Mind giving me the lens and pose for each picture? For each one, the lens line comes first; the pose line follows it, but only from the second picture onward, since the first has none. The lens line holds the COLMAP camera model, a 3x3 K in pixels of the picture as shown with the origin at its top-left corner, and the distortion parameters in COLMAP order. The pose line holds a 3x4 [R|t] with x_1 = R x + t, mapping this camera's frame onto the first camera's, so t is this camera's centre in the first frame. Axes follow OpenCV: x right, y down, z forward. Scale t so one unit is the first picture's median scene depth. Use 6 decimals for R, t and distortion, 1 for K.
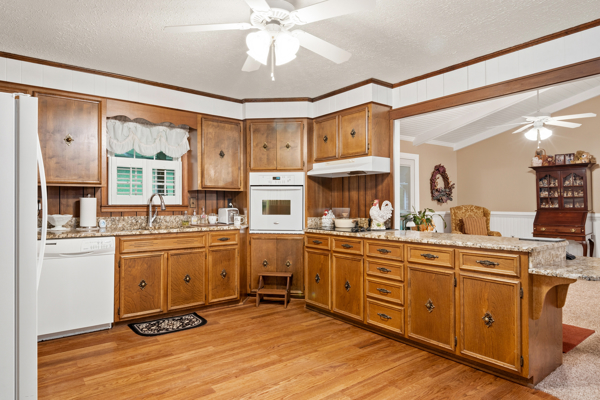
lens RADIAL K [[368.0, 0, 296.6], [0, 368.0, 199.7], [0, 0, 1]] dist [0.002779, -0.000696]
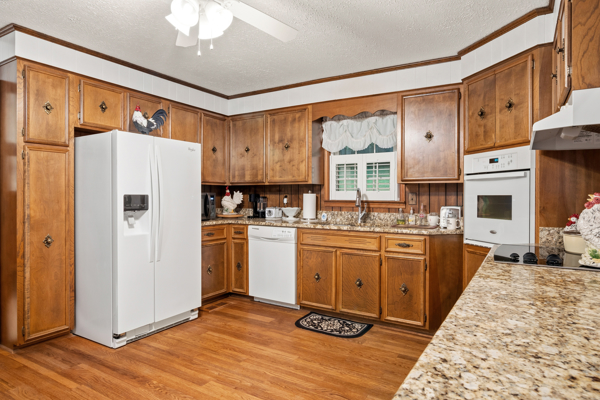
lens RADIAL K [[368.0, 0, 297.4], [0, 368.0, 198.3], [0, 0, 1]] dist [0.002779, -0.000696]
pose [[0.347550, 0.003423, -0.937655, 0.470706], [-0.002722, 0.999993, 0.002642, 0.006266], [0.937658, 0.001634, 0.347557, 0.525384]]
